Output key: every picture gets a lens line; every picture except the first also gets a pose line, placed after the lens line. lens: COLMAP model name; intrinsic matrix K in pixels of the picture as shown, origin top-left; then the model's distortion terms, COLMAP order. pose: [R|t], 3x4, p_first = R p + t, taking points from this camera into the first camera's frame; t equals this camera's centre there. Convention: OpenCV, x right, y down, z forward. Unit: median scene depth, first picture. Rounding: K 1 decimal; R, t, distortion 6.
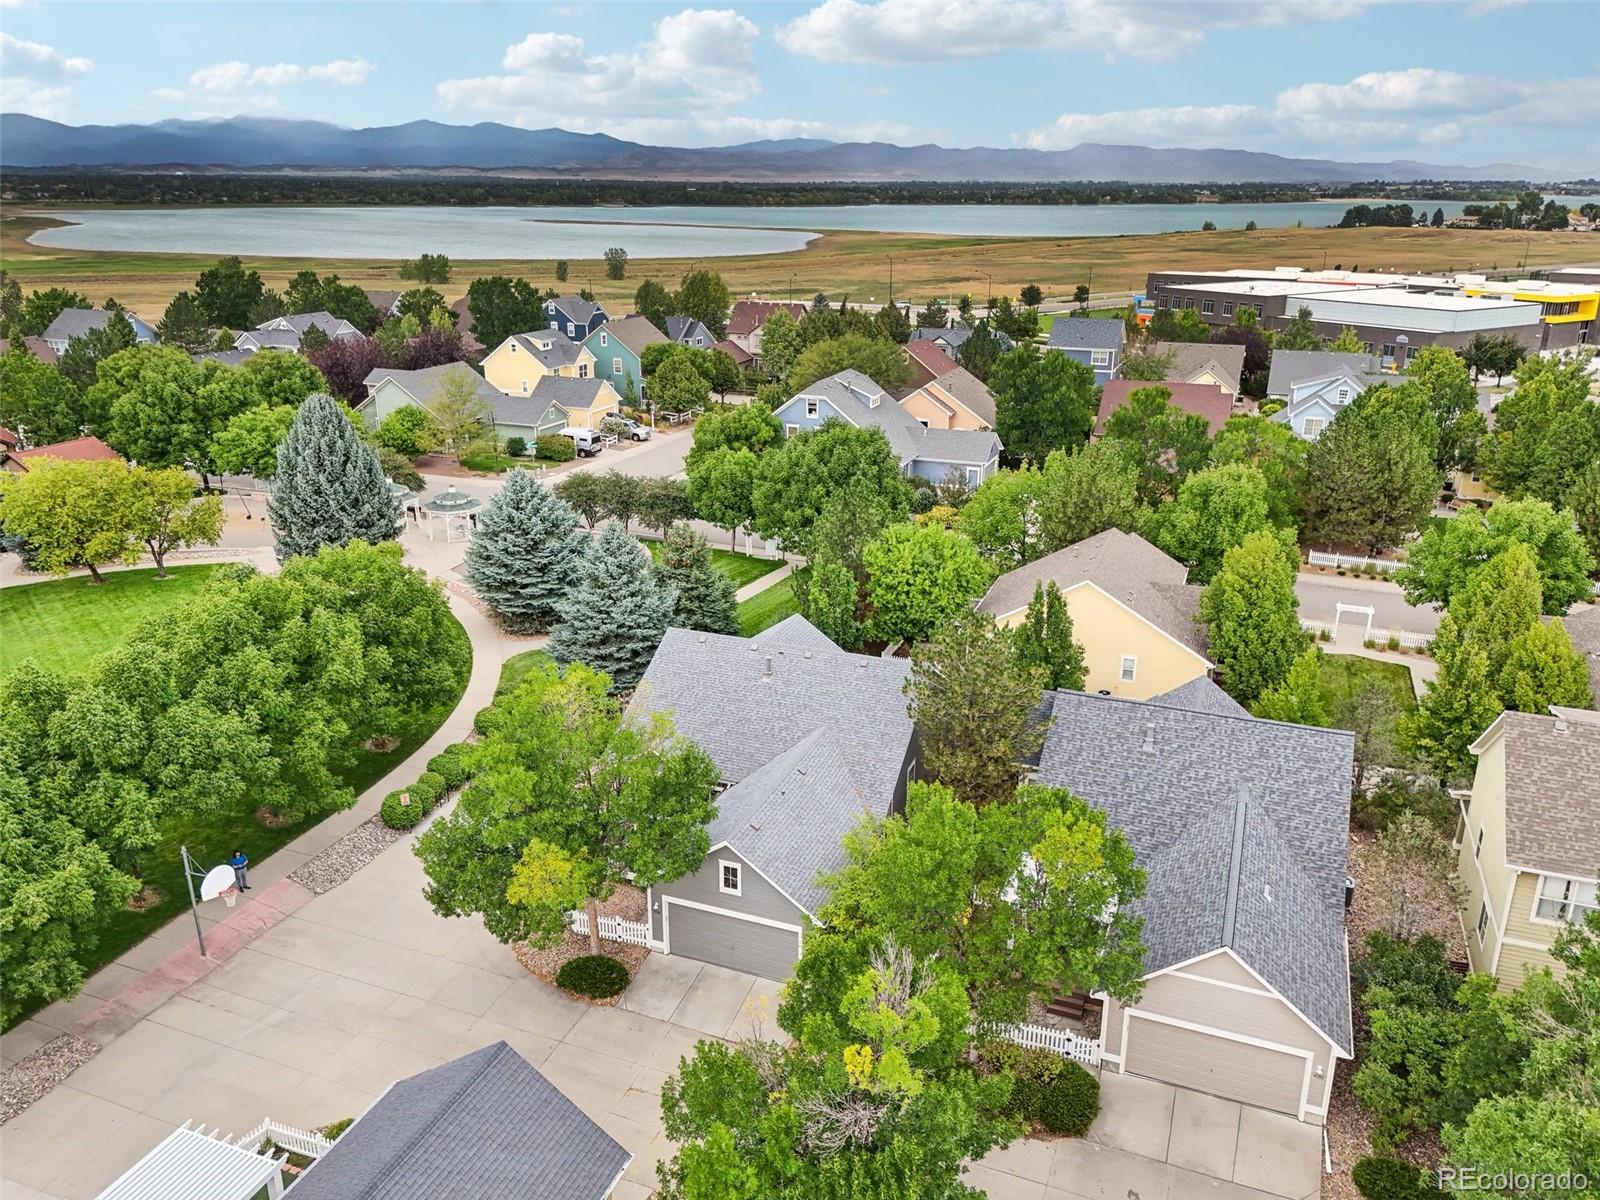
lens RADIAL K [[1233.7, 0, 773.2], [0, 1233.7, 548.2], [0, 0, 1]] dist [0.084767, -0.123994]
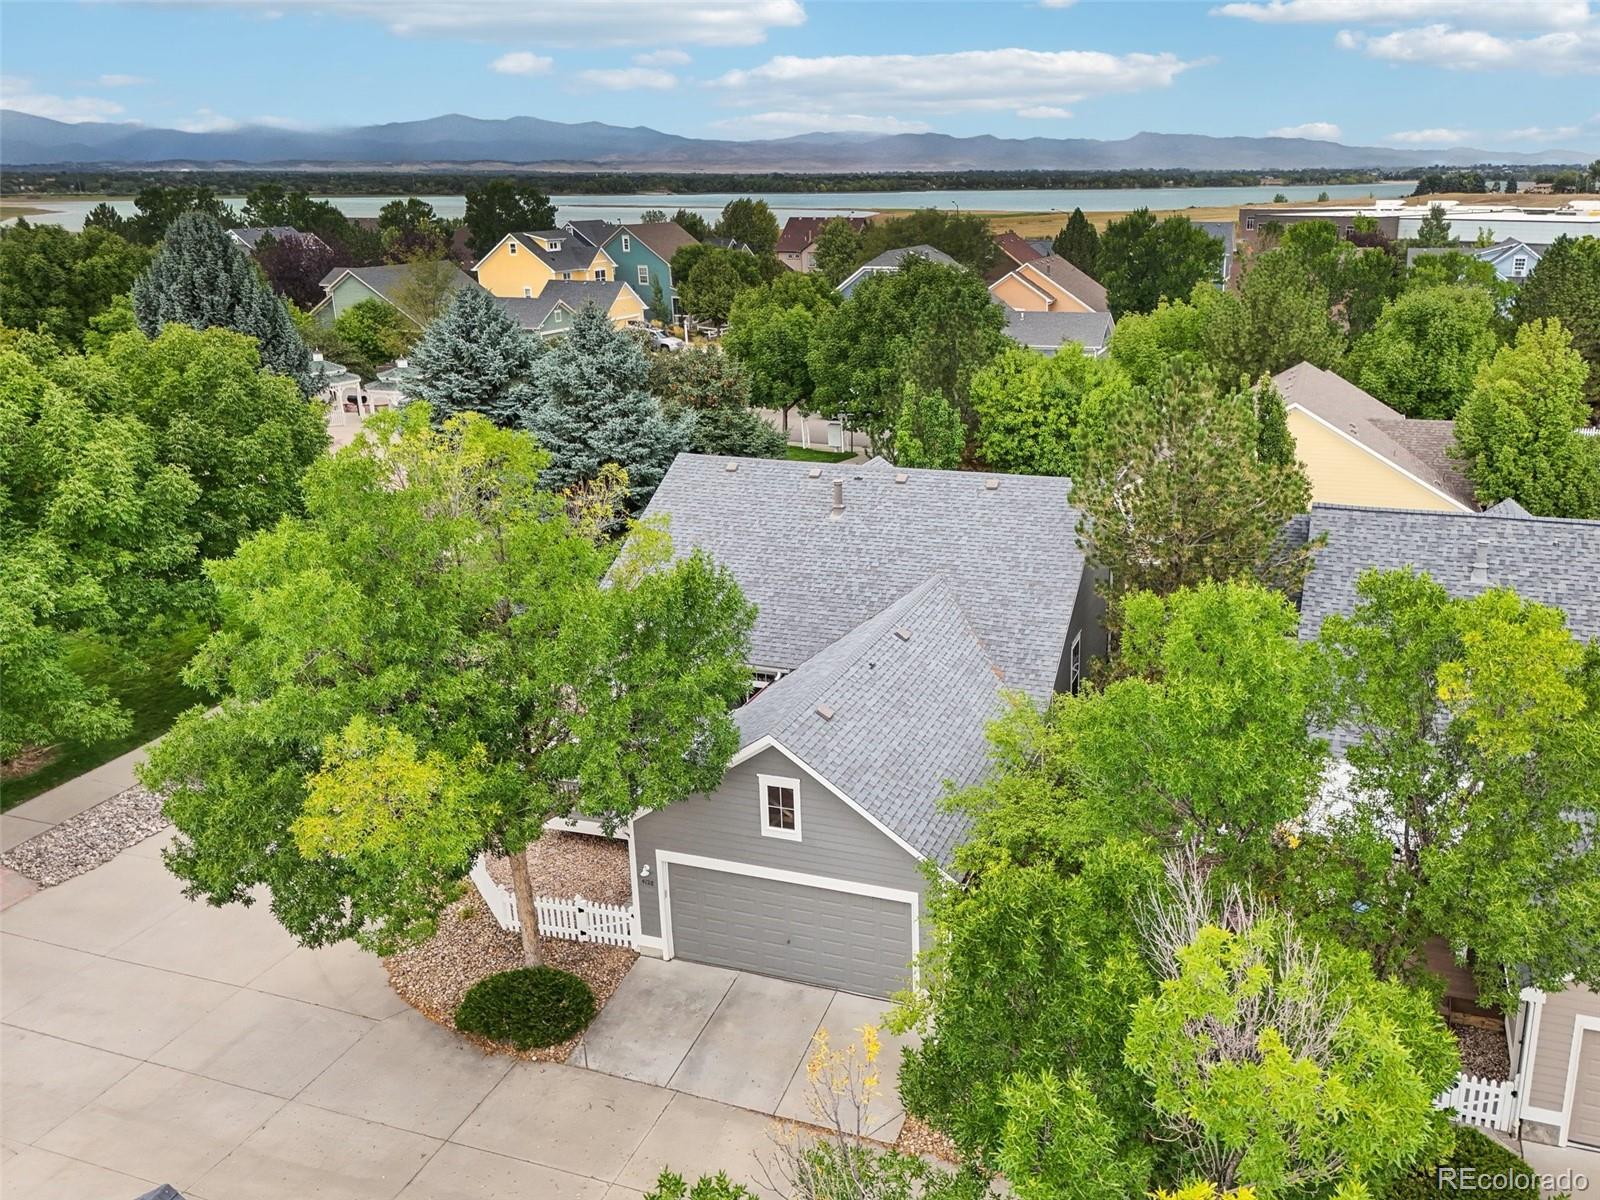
lens RADIAL K [[1258.3, 0, 902.6], [0, 1258.3, 546.6], [0, 0, 1]] dist [0.048148, -0.042073]
pose [[0.998155, -0.029484, 0.053079, -0.004583], [0.030340, 0.999421, -0.015407, 0.096689], [-0.052594, 0.016989, 0.998471, 0.269470]]
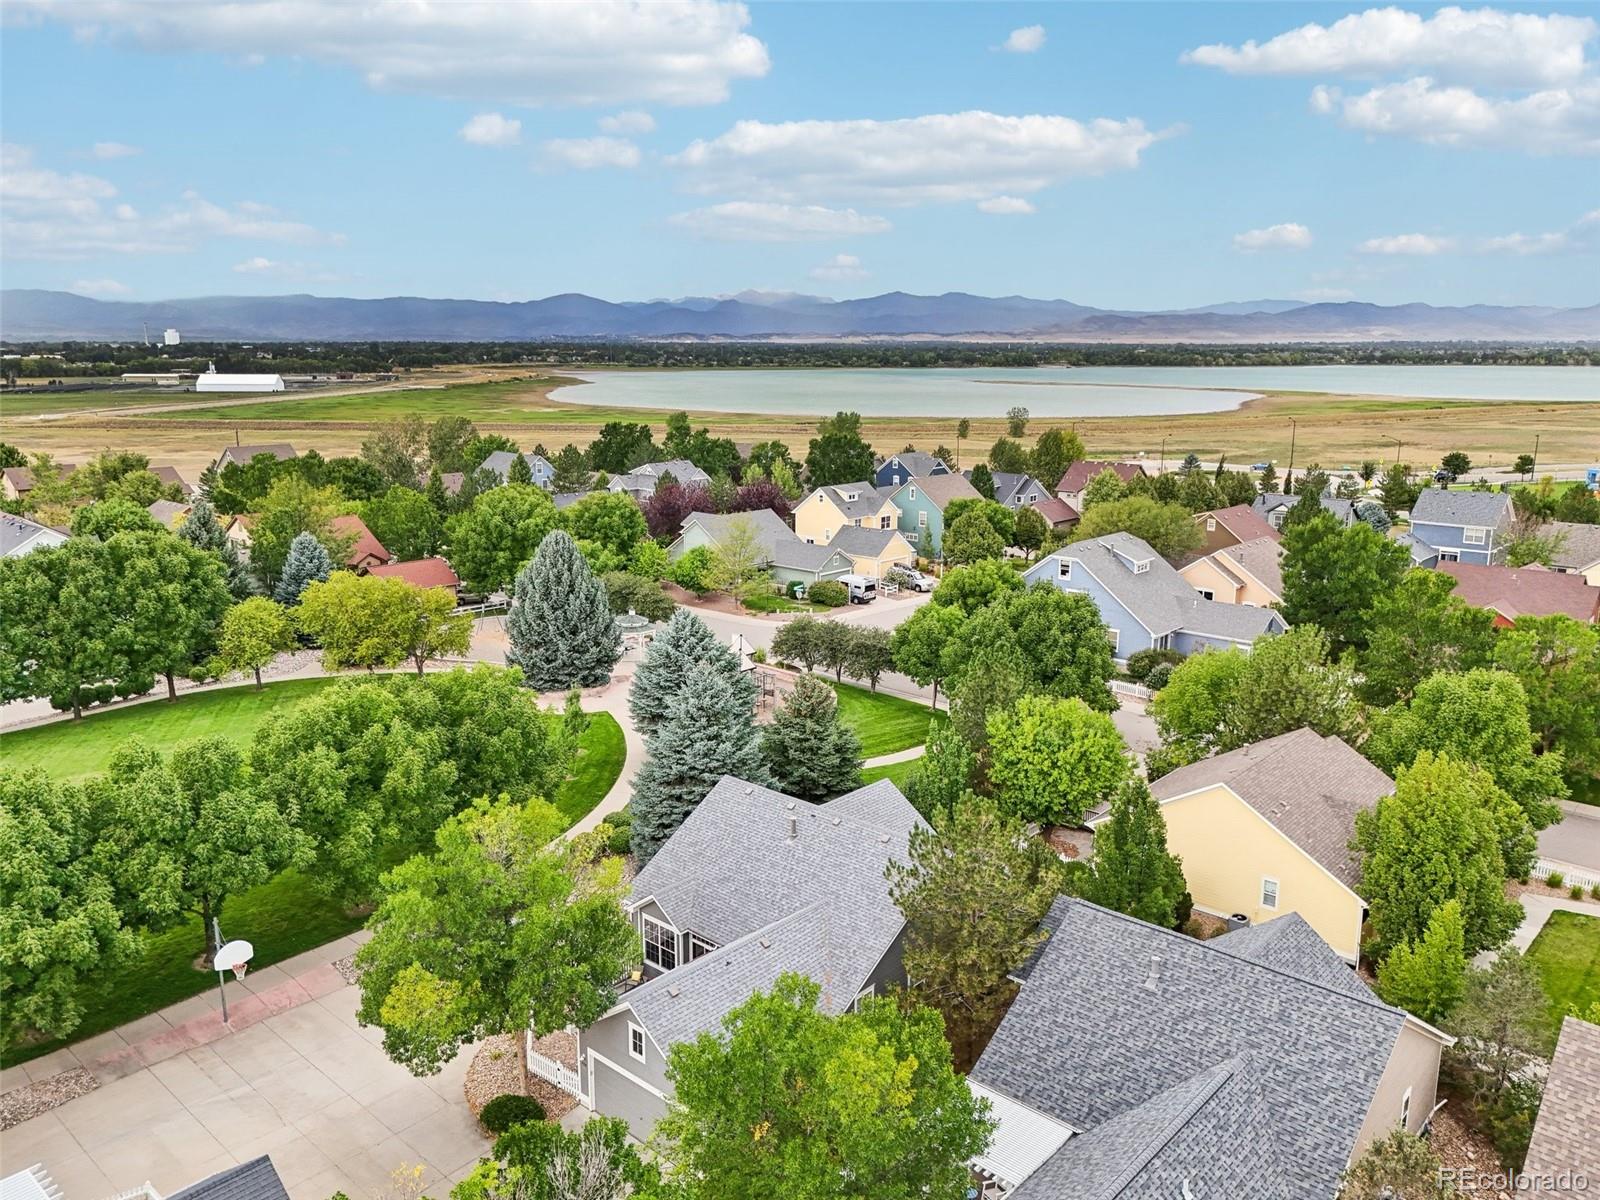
lens RADIAL K [[1203.8, 0, 795.5], [0, 1203.8, 553.1], [0, 0, 1]] dist [0.097410, -0.108966]
pose [[0.934990, 0.057087, -0.350050, 0.232005], [-0.097434, 0.990332, -0.098740, -0.017875], [0.341029, 0.126428, 0.931512, 0.062763]]
